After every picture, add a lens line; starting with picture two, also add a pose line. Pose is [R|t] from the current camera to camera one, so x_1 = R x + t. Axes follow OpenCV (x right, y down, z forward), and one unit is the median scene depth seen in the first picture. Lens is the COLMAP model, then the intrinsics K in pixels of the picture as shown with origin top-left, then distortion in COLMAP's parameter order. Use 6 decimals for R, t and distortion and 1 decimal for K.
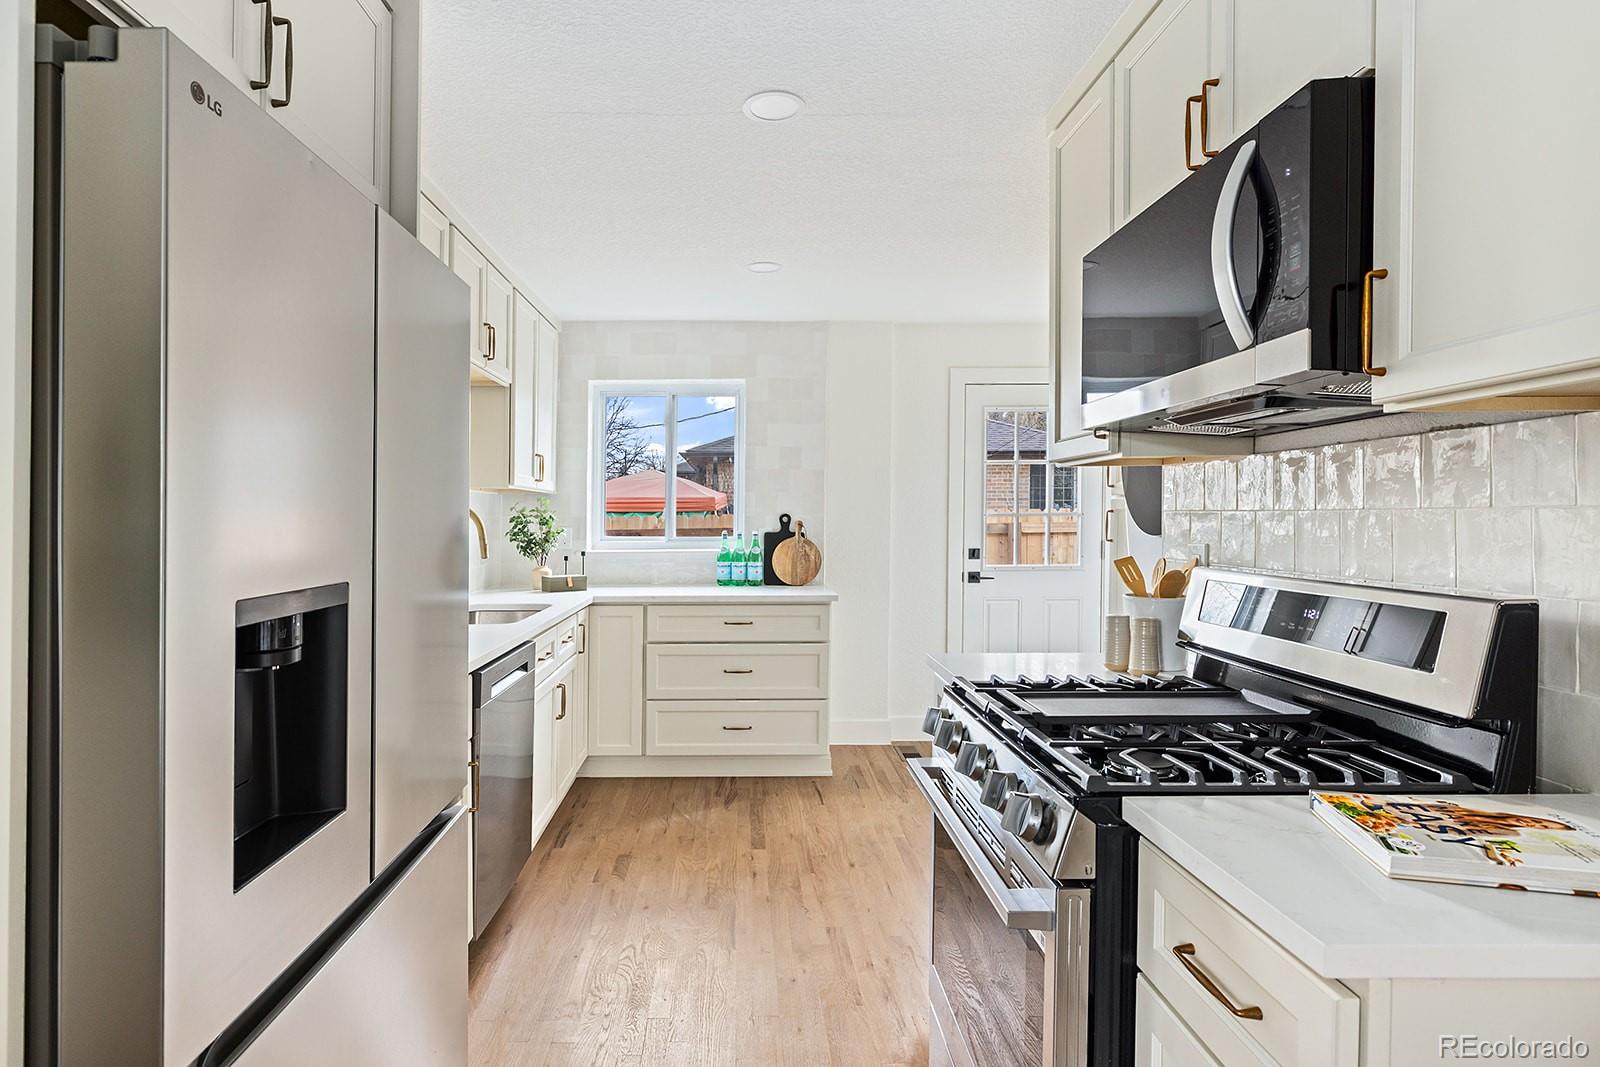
lens RADIAL K [[798.3, 0, 752.7], [0, 798.3, 509.1], [0, 0, 1]] dist [0.002088, -0.000483]
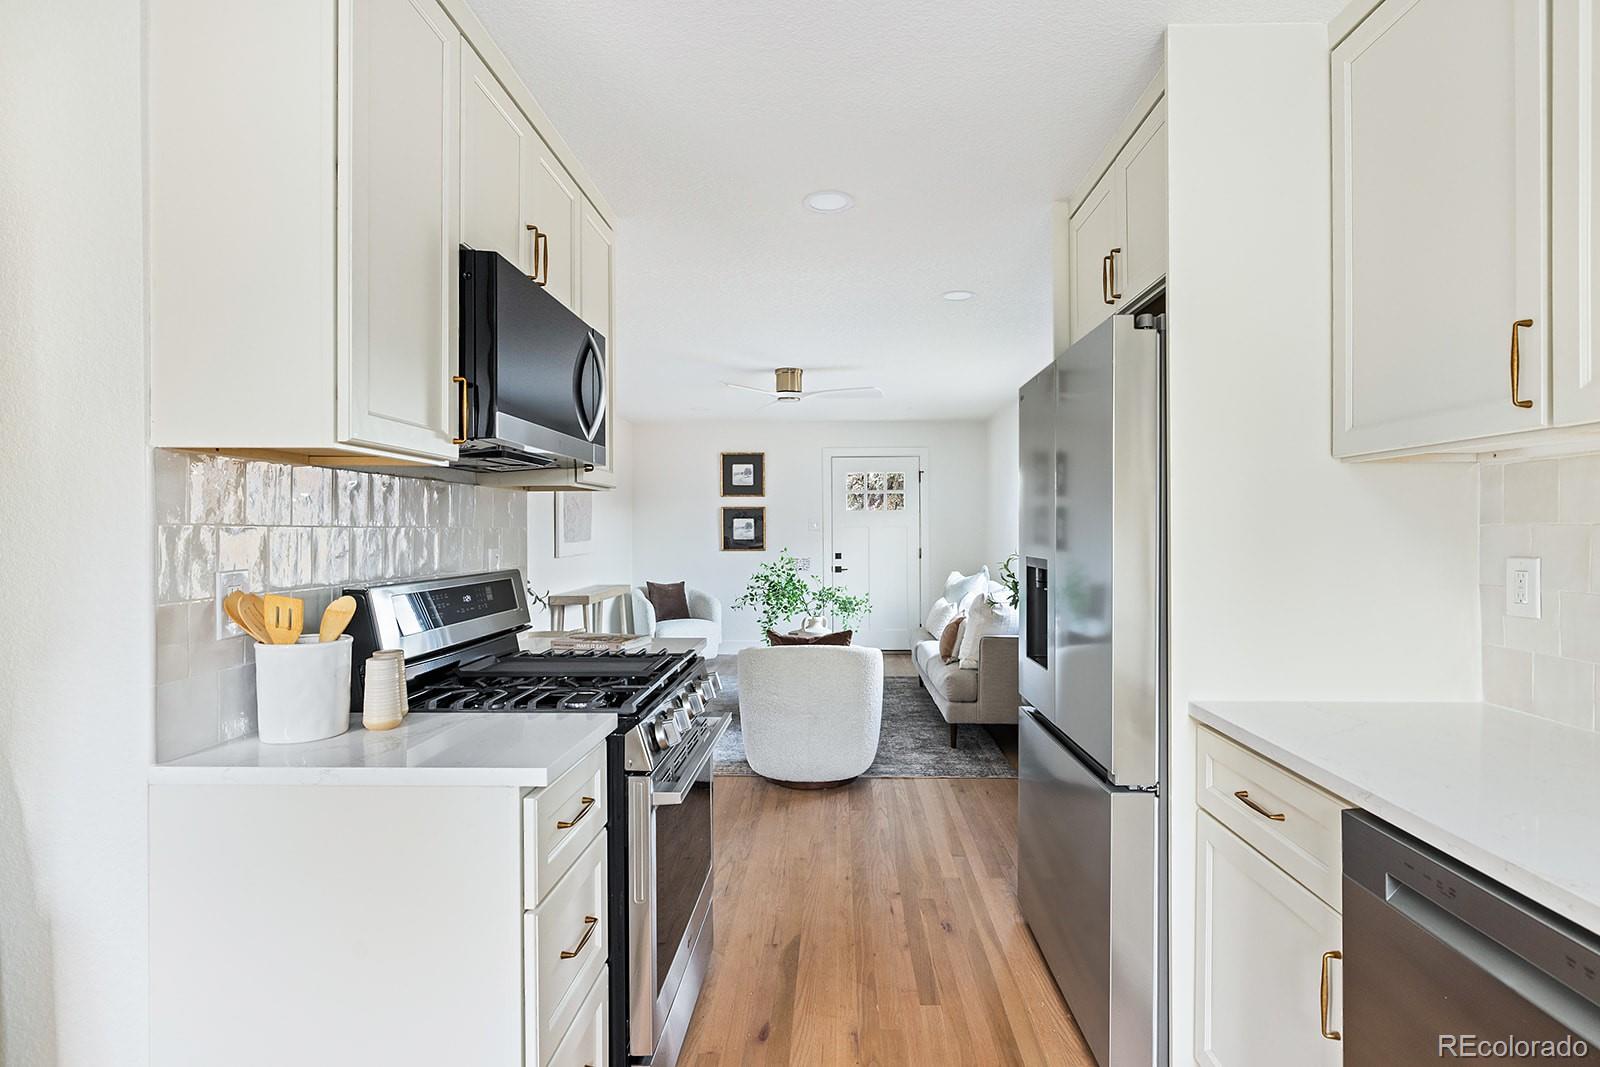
lens RADIAL K [[798.3, 0, 812.3], [0, 798.3, 536.6], [0, 0, 1]] dist [0.002088, -0.000483]
pose [[-0.998578, 0.006704, 0.052885, -0.005730], [0.006667, 0.999977, -0.000884, 0.008701], [-0.052890, -0.000530, -0.998600, 0.863876]]
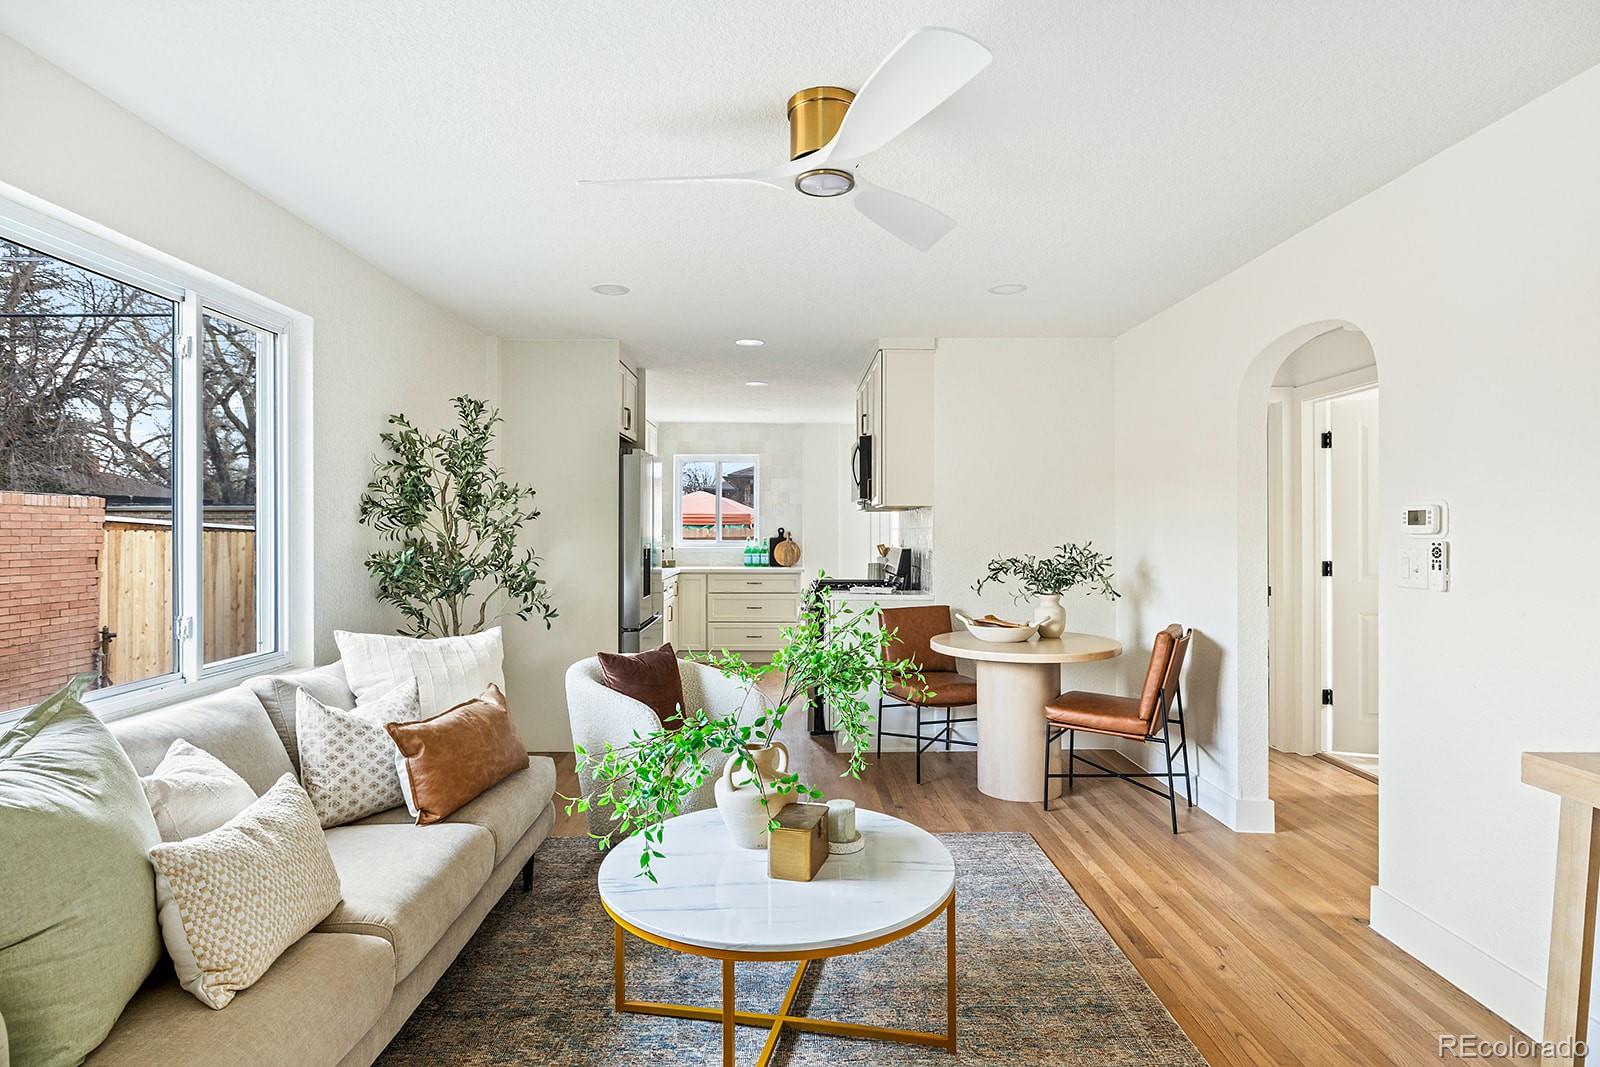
lens RADIAL K [[899.0, 0, 801.8], [0, 899.0, 533.0], [0, 0, 1]] dist [0.001037, 0.000879]
pose [[0.999986, 0.005272, -0.000994, 0.093845], [-0.005259, 0.999898, 0.013266, -0.010033], [0.001064, -0.013261, 0.999912, -1.117914]]
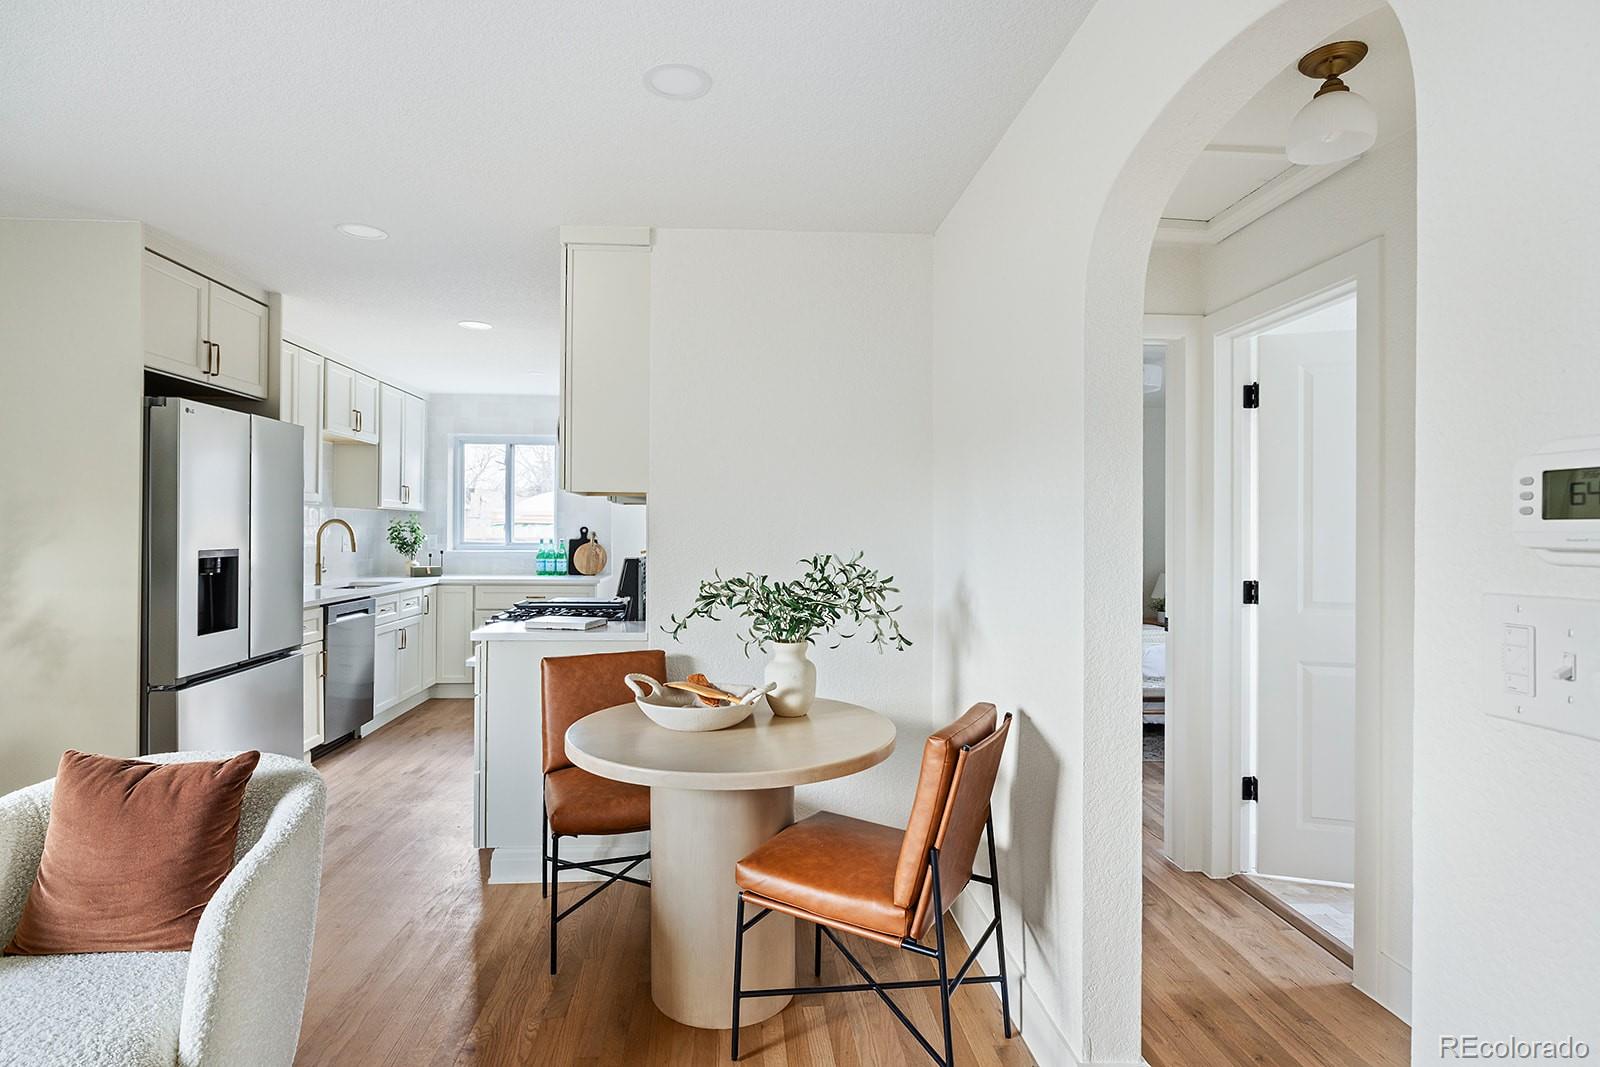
lens RADIAL K [[844.2, 0, 802.8], [0, 844.2, 535.5], [0, 0, 1]] dist [0.004642, 0.001582]
pose [[0.998866, 0.009726, 0.046615, 0.388018], [-0.010485, 0.999816, 0.016066, -0.007434], [-0.046450, -0.016536, 0.998784, -0.601588]]
